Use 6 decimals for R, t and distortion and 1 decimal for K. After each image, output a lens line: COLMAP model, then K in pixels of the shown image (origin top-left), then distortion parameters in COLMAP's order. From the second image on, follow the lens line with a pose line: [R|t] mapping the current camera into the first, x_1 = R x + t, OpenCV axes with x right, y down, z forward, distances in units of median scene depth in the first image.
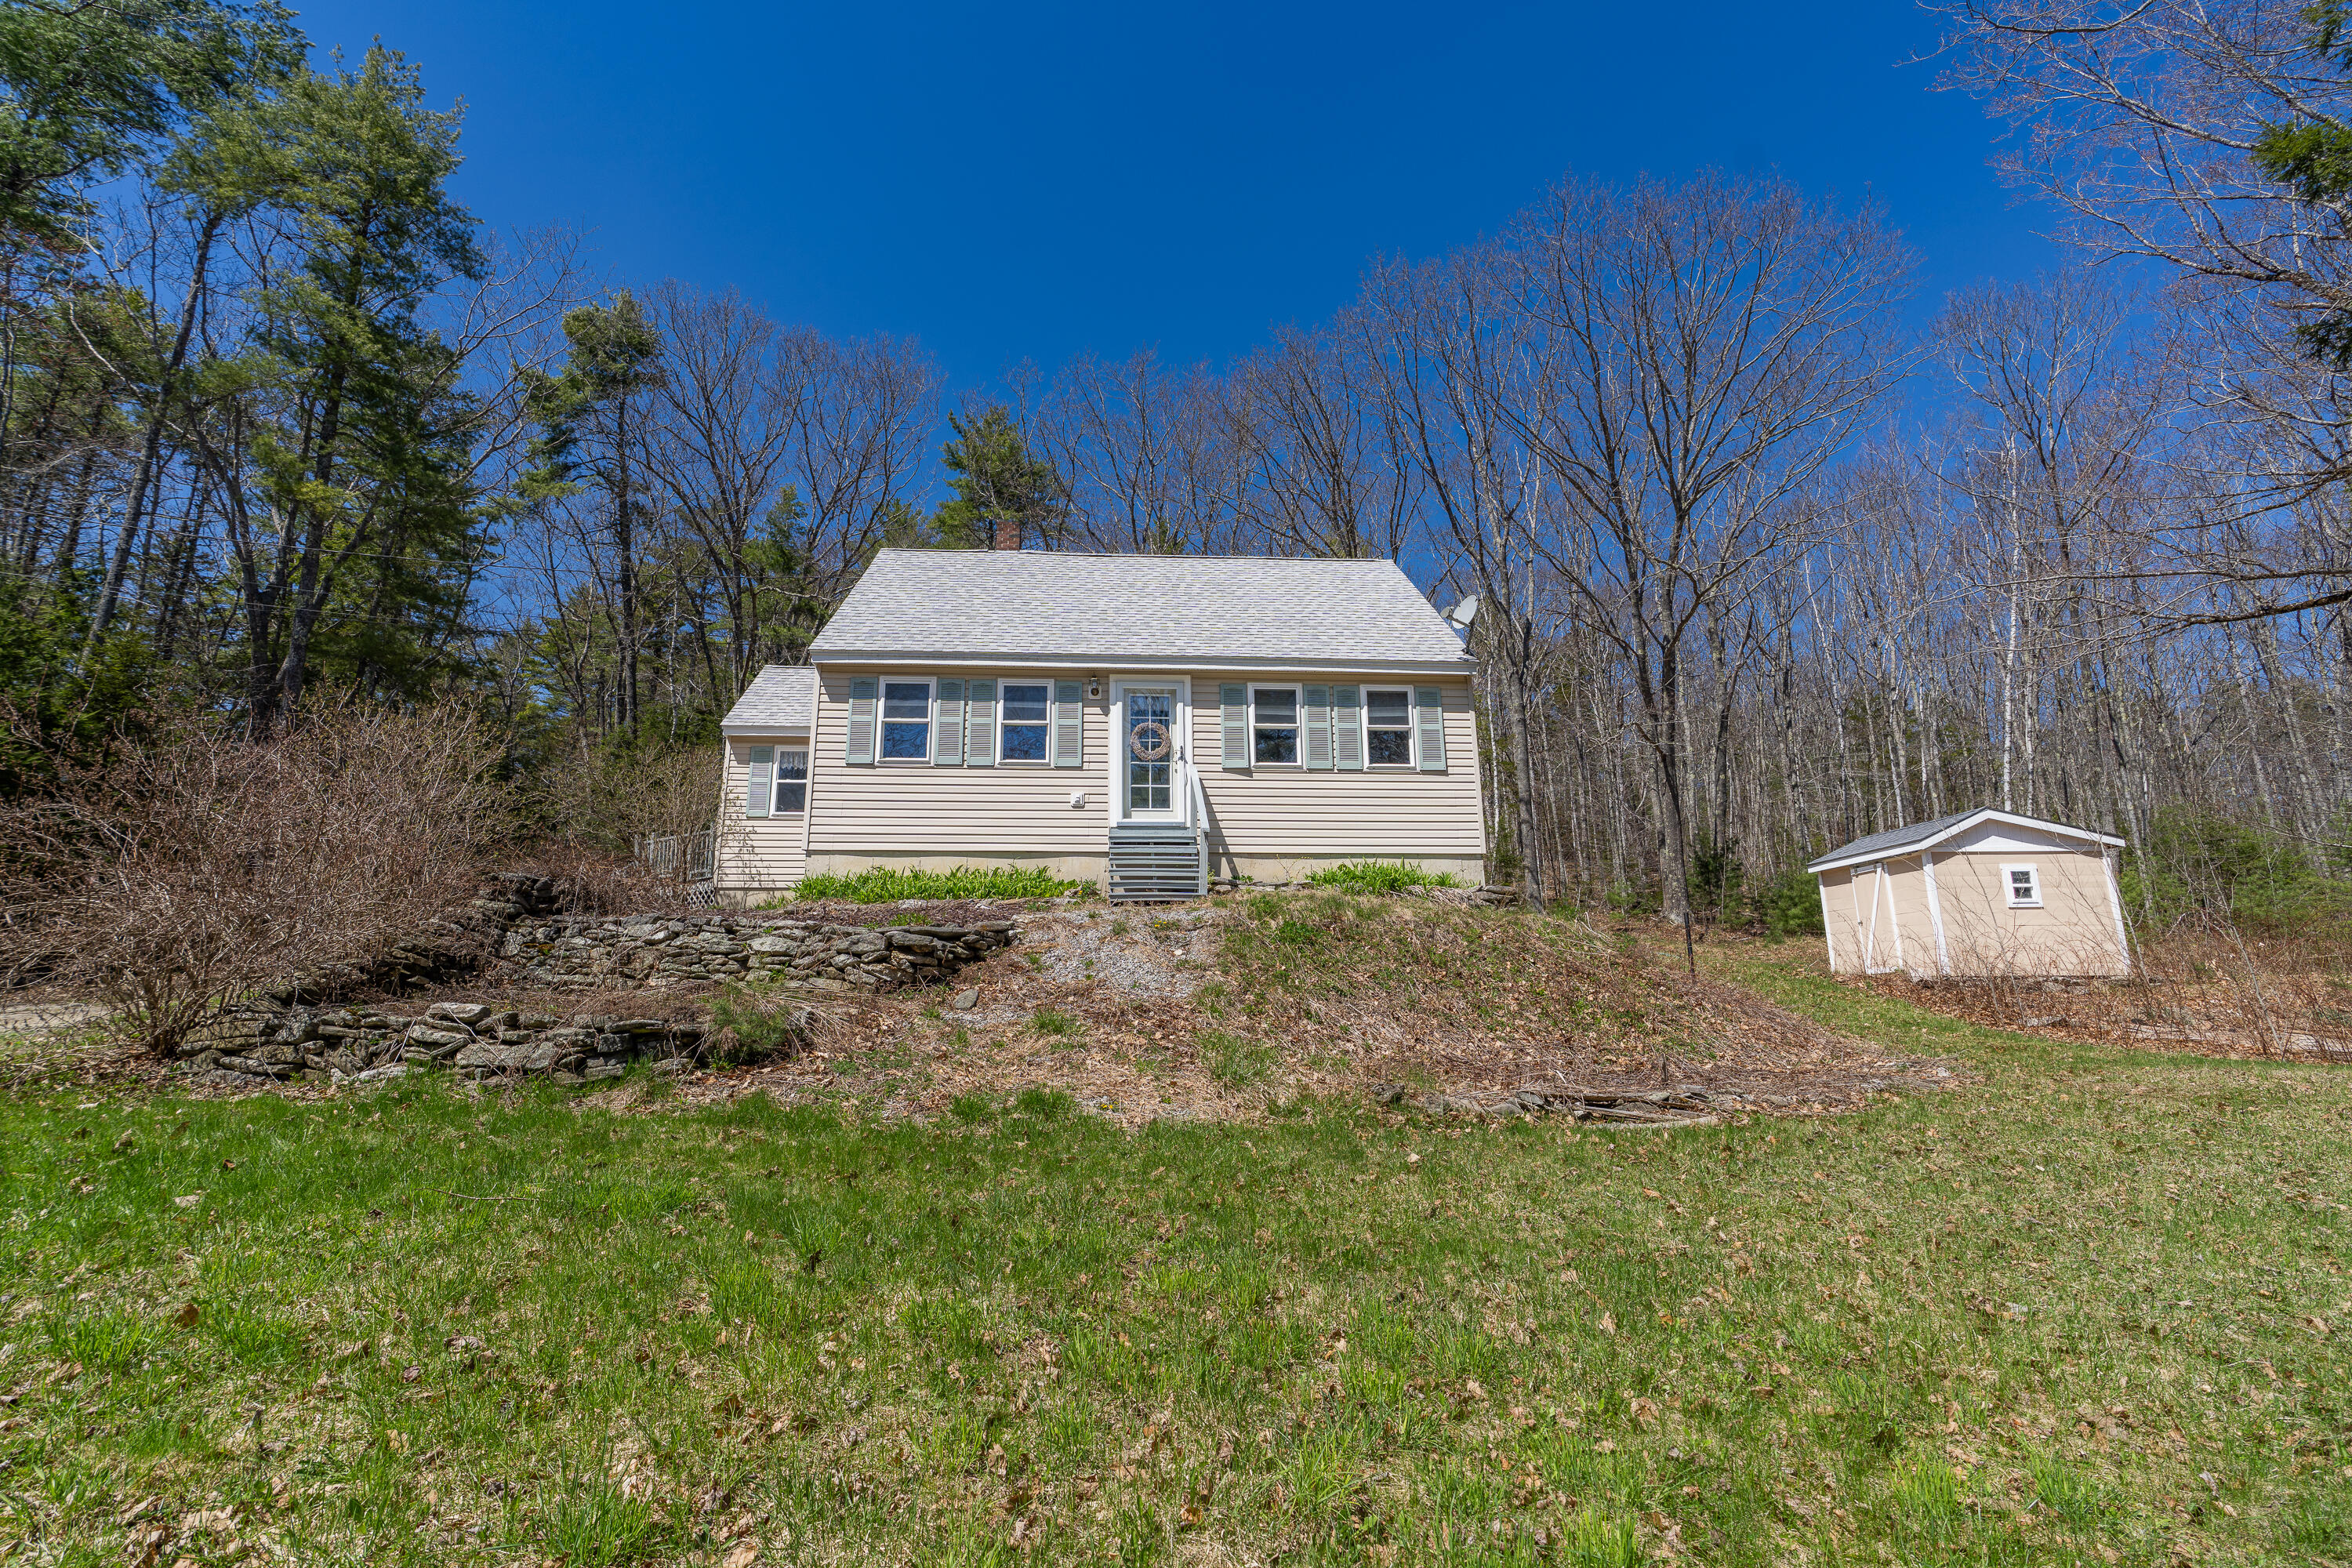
lens RADIAL K [[1053.3, 0, 1180.5], [0, 1053.3, 774.7], [0, 0, 1]] dist [-0.012670, 0.005558]
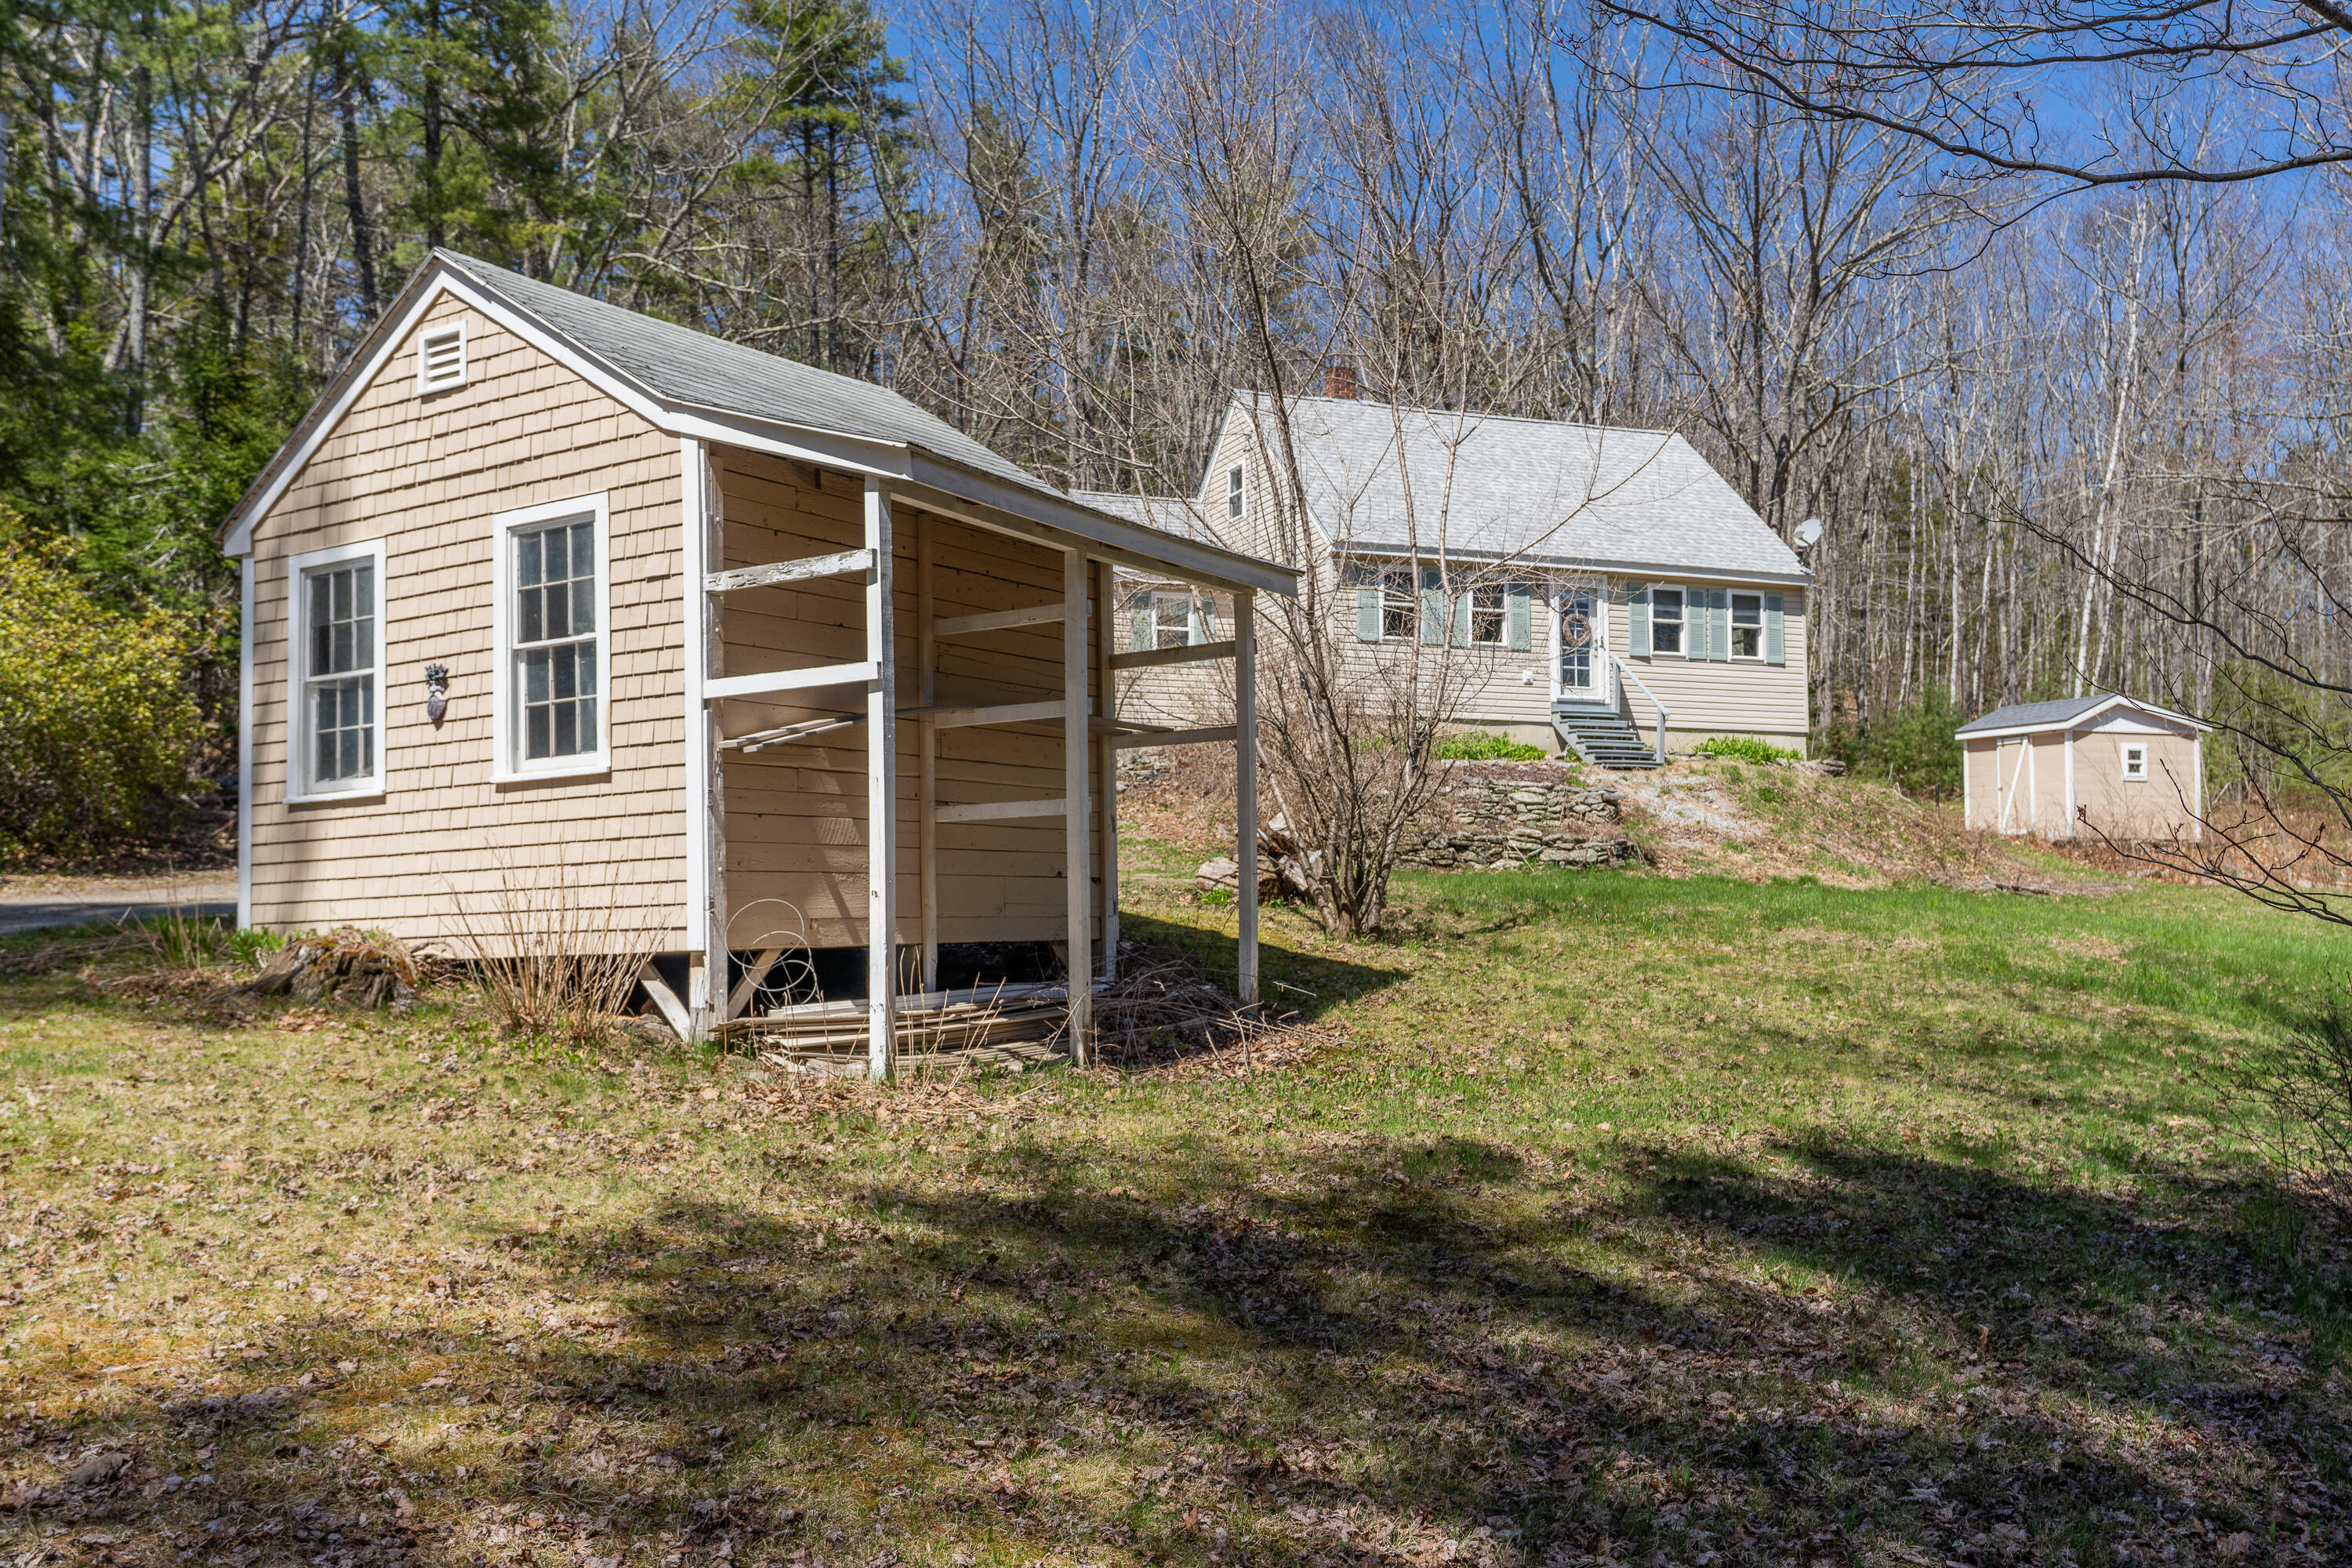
lens RADIAL K [[2033.6, 0, 1184.2], [0, 2033.6, 792.4], [0, 0, 1]] dist [0.016700, -0.003409]
pose [[0.954862, 0.024201, 0.296061, -1.126630], [-0.073998, 0.984634, 0.158175, -0.181755], [-0.287684, -0.172943, 0.941981, -1.079595]]
